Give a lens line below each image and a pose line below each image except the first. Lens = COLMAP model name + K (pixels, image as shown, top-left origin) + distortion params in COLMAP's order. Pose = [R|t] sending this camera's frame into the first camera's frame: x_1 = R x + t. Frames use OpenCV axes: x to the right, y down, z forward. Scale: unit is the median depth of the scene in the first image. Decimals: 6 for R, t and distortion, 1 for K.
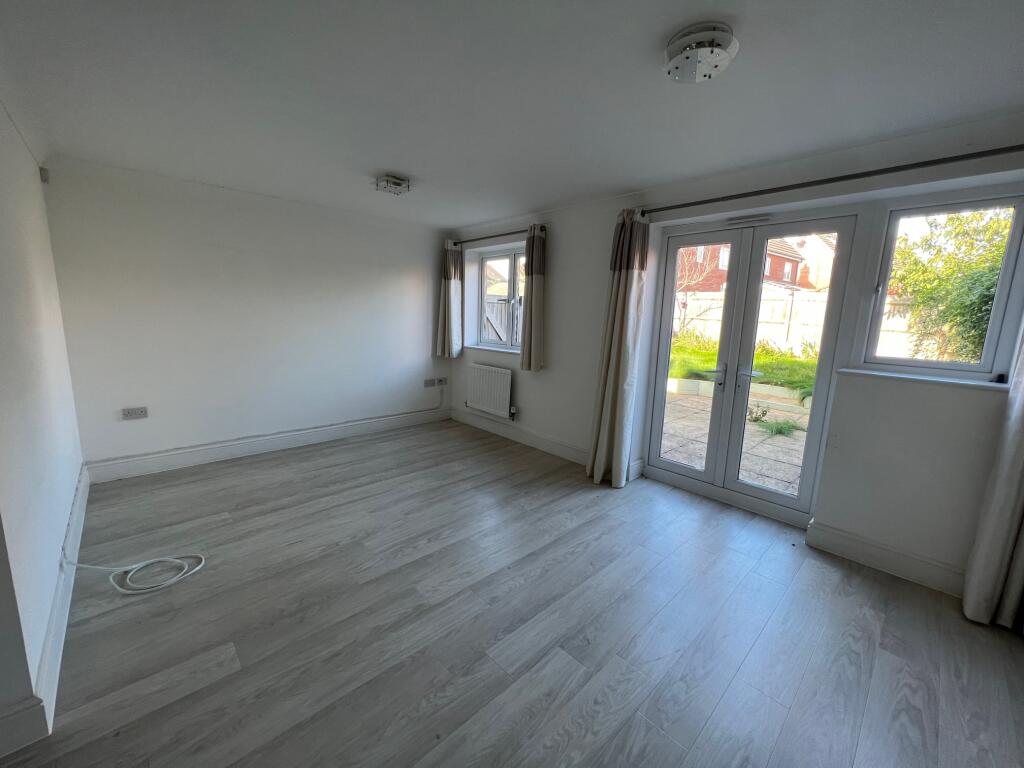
lens RADIAL K [[409.6, 0, 510.4], [0, 409.6, 381.4], [0, 0, 1]] dist [0.007462, 0.000174]
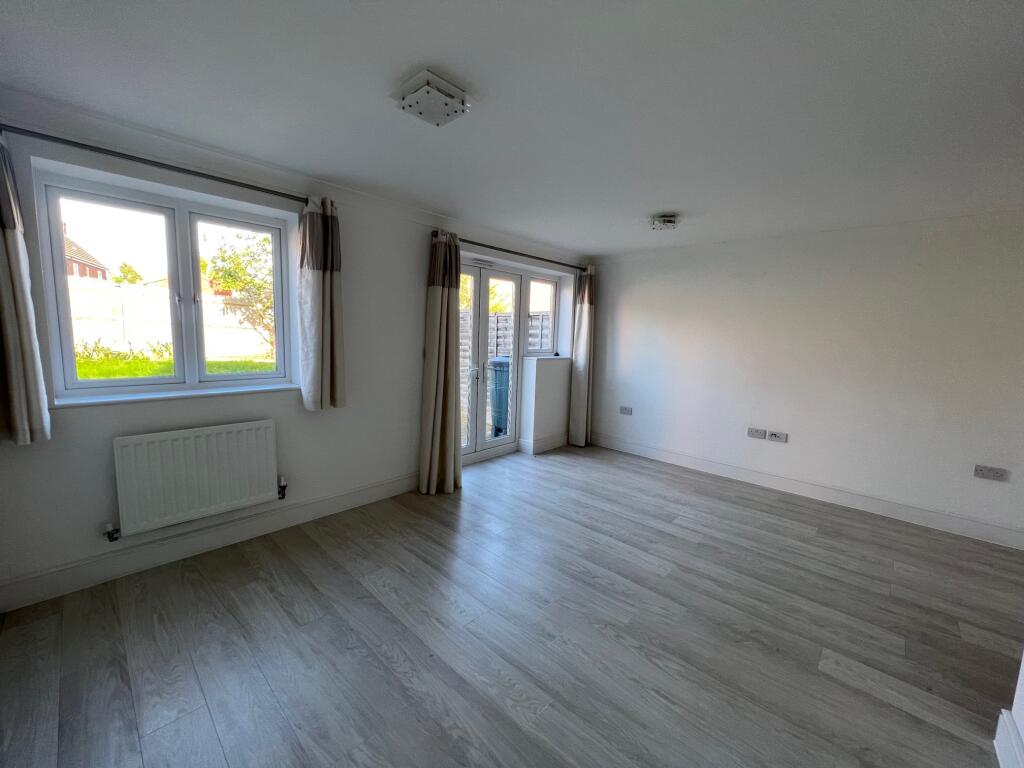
lens RADIAL K [[409.6, 0, 510.4], [0, 409.6, 381.4], [0, 0, 1]] dist [0.007462, 0.000174]
pose [[-0.055356, -0.155127, 0.986342, -0.708748], [0.125805, 0.978901, 0.161017, -0.158354], [-0.990509, 0.133000, -0.034673, 0.782958]]
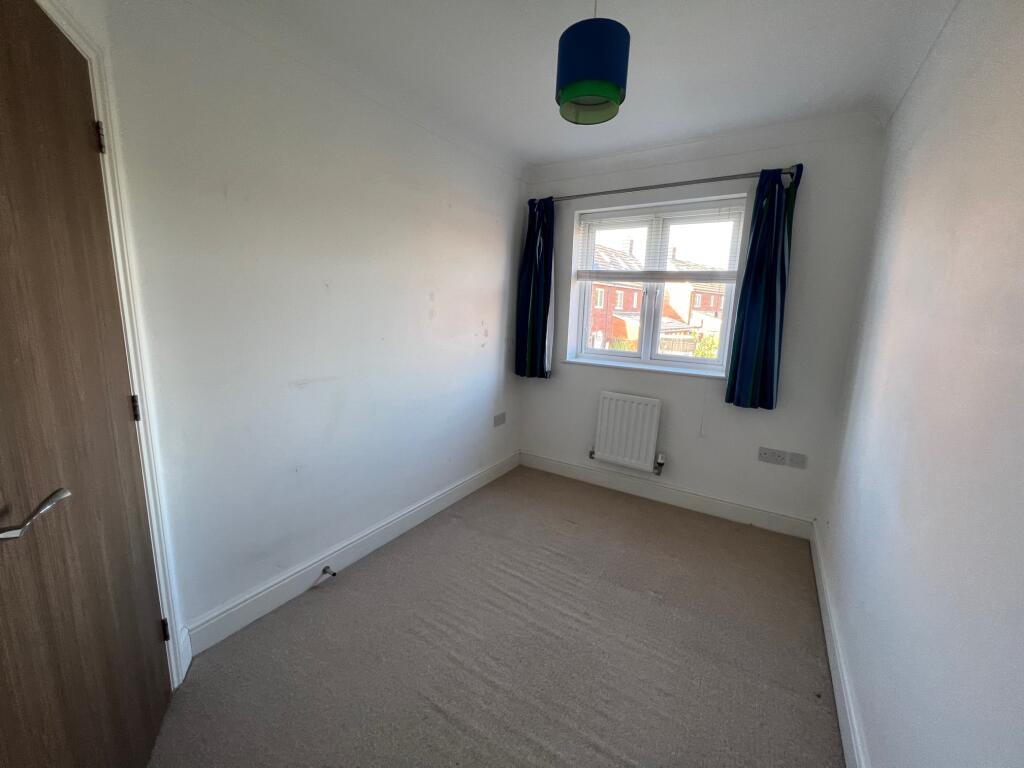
lens RADIAL K [[408.9, 0, 511.5], [0, 408.9, 376.7], [0, 0, 1]] dist [-0.030201, 0.000037]
pose [[0.969302, -0.055991, 0.239412, -0.434962], [0.051095, 0.998339, 0.026614, -0.104292], [-0.240505, -0.013564, 0.970553, 0.515372]]
